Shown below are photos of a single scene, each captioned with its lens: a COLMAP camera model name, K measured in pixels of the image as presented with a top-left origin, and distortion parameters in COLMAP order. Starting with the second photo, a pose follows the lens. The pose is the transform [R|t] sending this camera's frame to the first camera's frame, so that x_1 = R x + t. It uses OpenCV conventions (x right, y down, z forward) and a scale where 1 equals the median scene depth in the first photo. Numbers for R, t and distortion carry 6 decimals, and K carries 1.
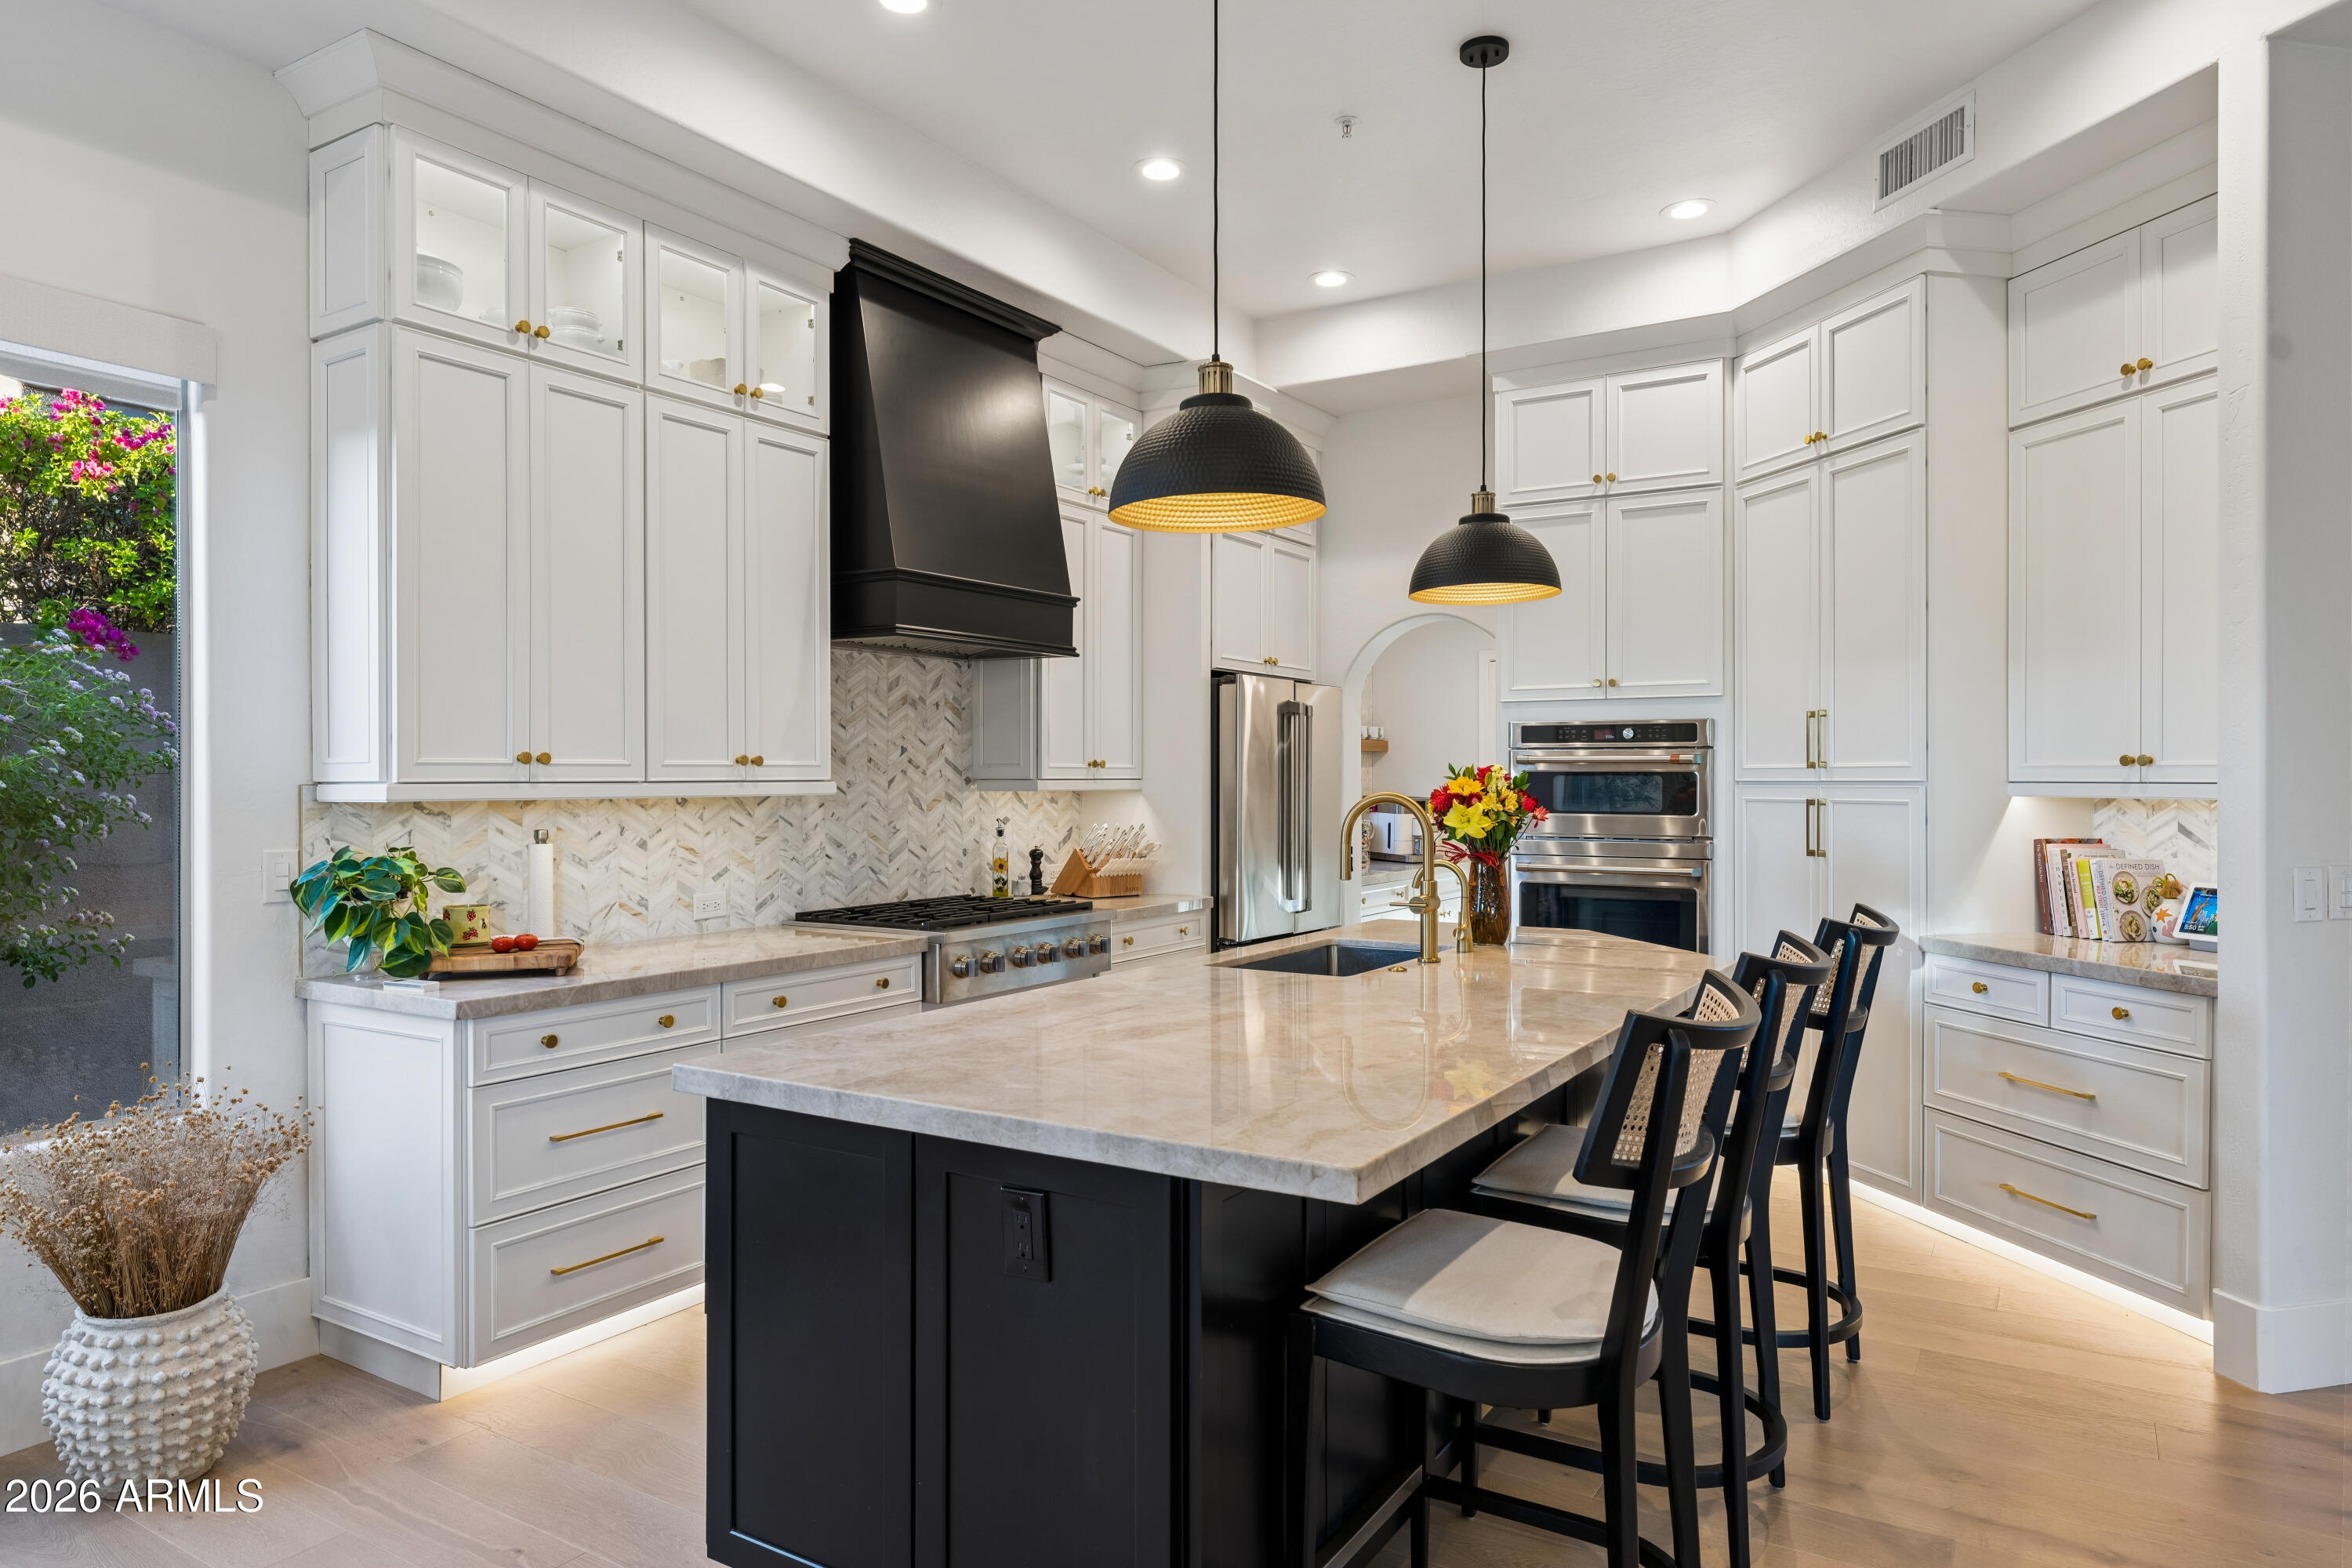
lens RADIAL K [[1431.6, 0, 1165.9], [0, 1431.6, 768.5], [0, 0, 1]] dist [0.009104, -0.000976]
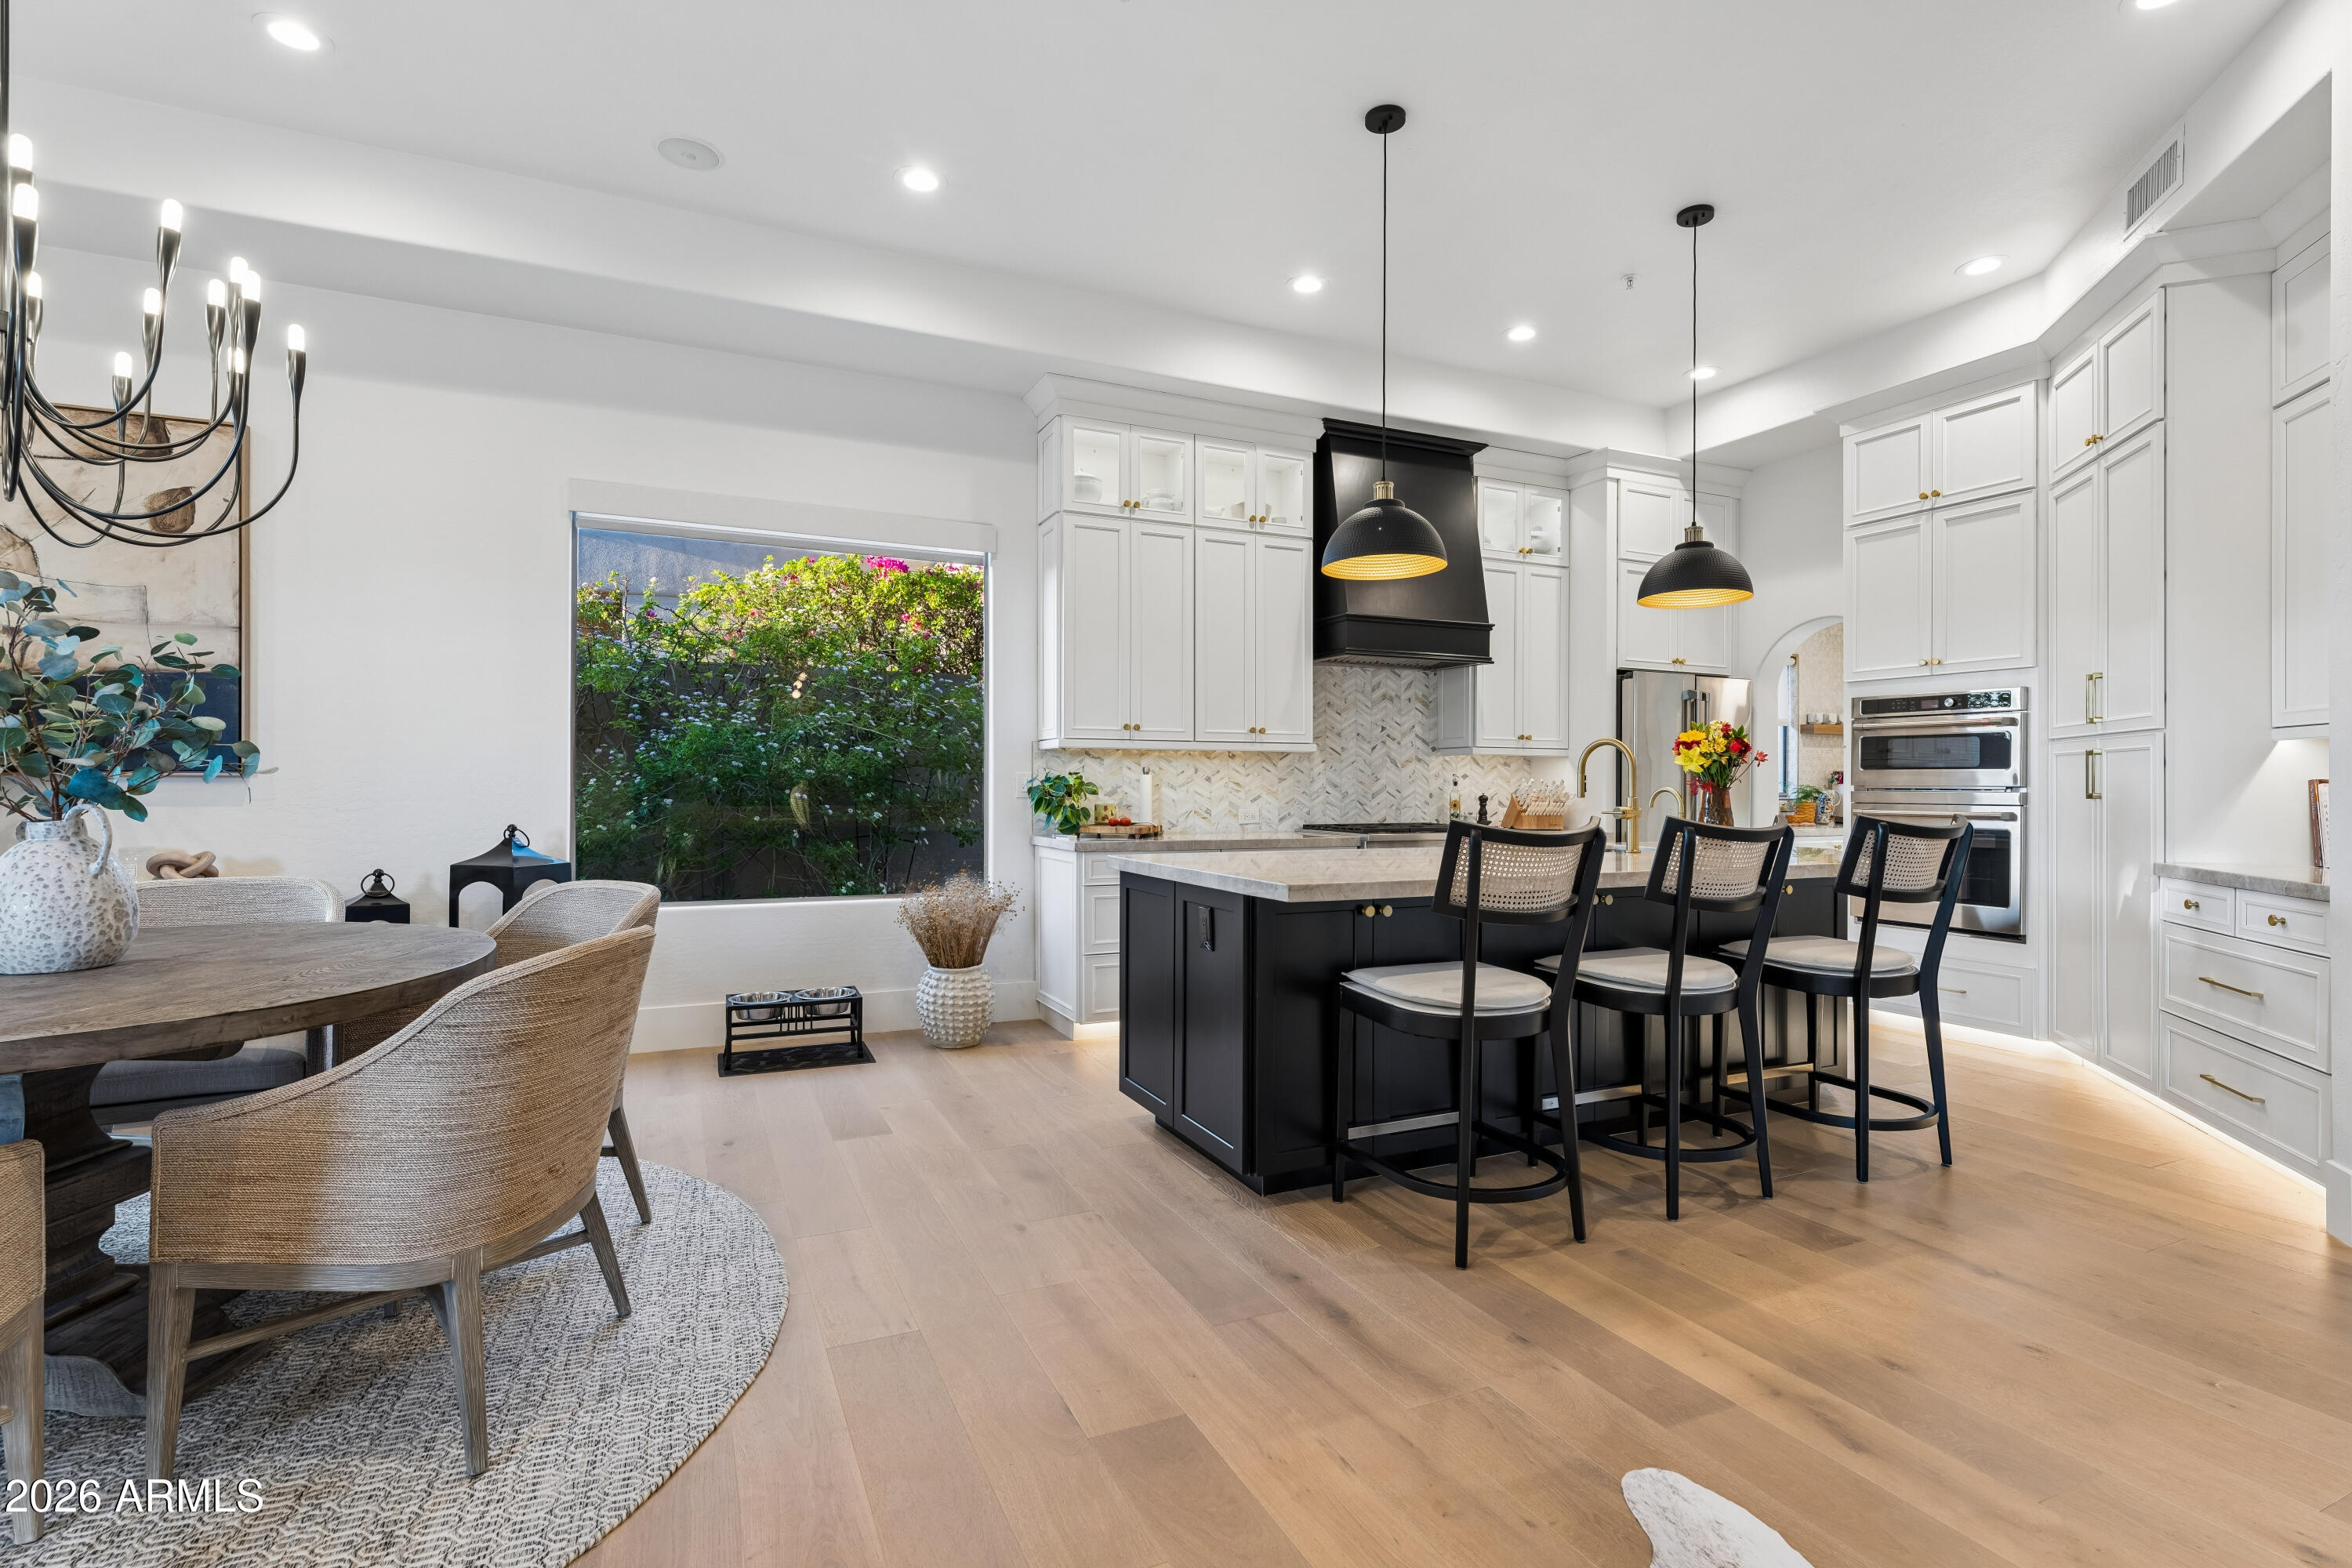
lens RADIAL K [[1093.0, 0, 1186.4], [0, 1093.0, 776.7], [0, 0, 1]] dist [0.001680, 0.000231]
pose [[0.841557, 0.001277, -0.540167, 0.334530], [-0.002254, 0.999997, -0.001146, 0.049399], [0.540164, 0.002182, 0.841557, -0.156057]]
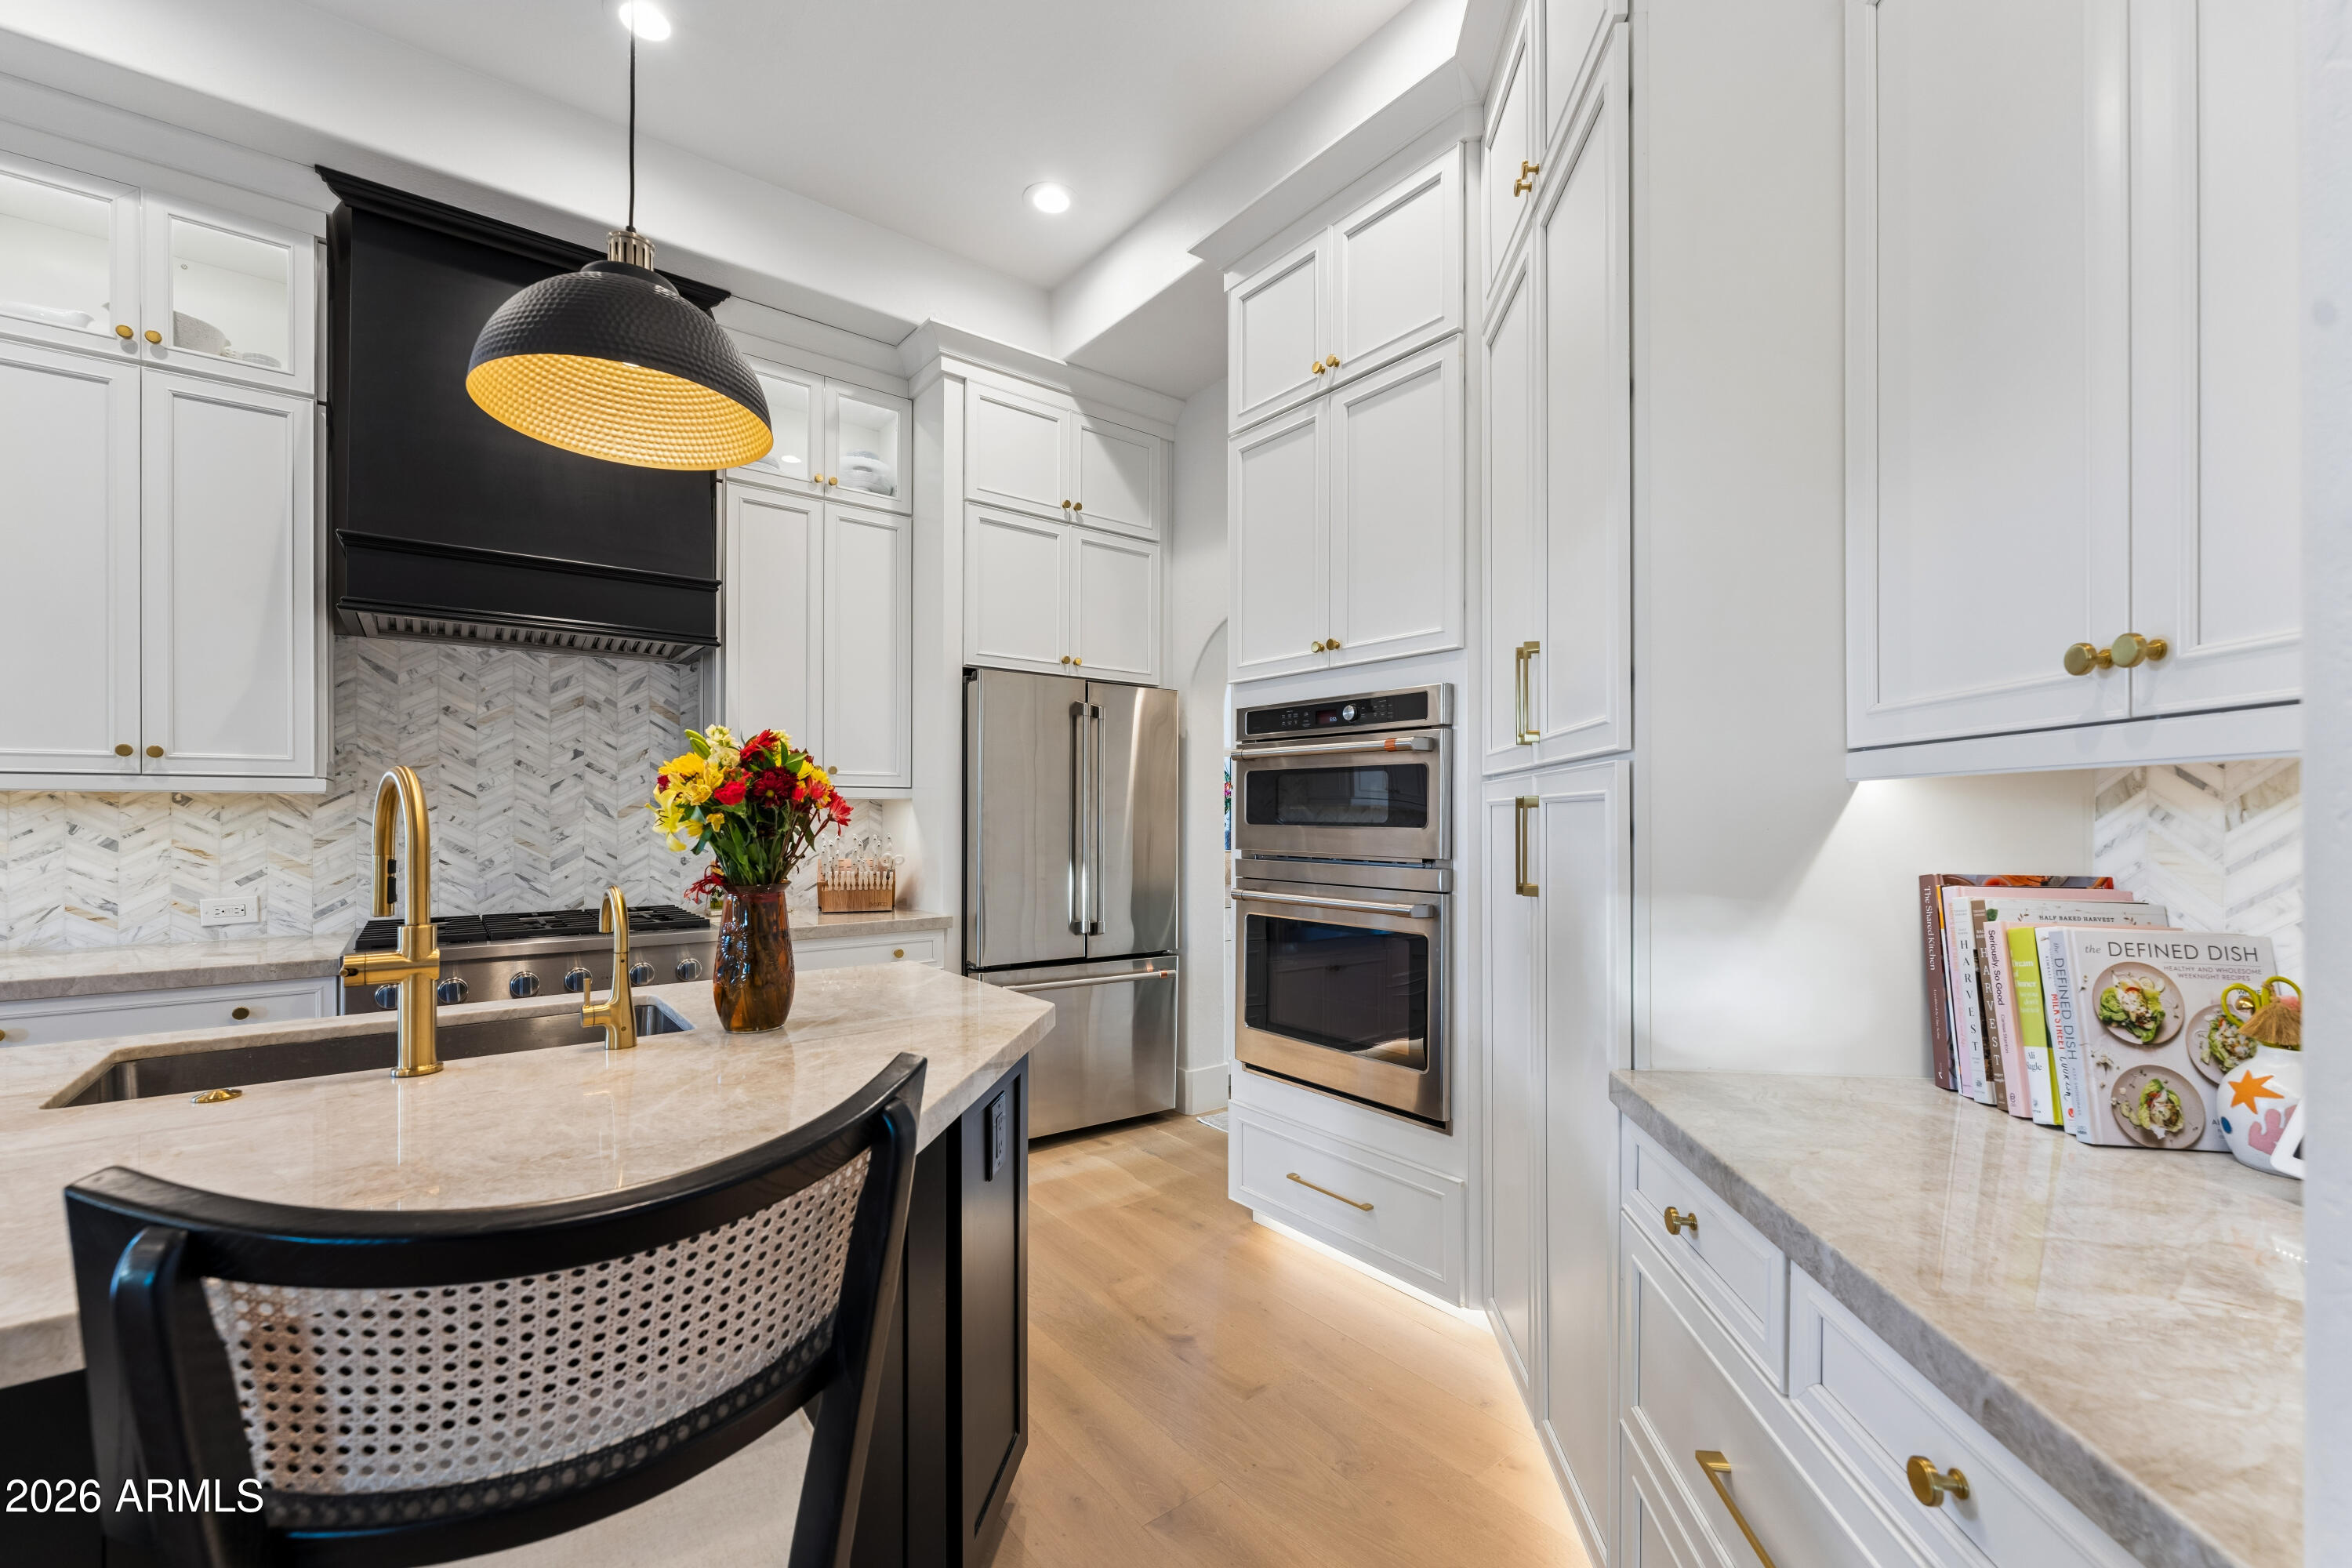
lens RADIAL K [[945.8, 0, 1169.3], [0, 945.8, 807.4], [0, 0, 1]] dist [-0.000198, -0.000371]
pose [[0.939588, 0.000038, -0.342308, 0.478683], [-0.000180, 1.000000, -0.000381, 0.027652], [0.342308, 0.000420, 0.939588, 0.629072]]
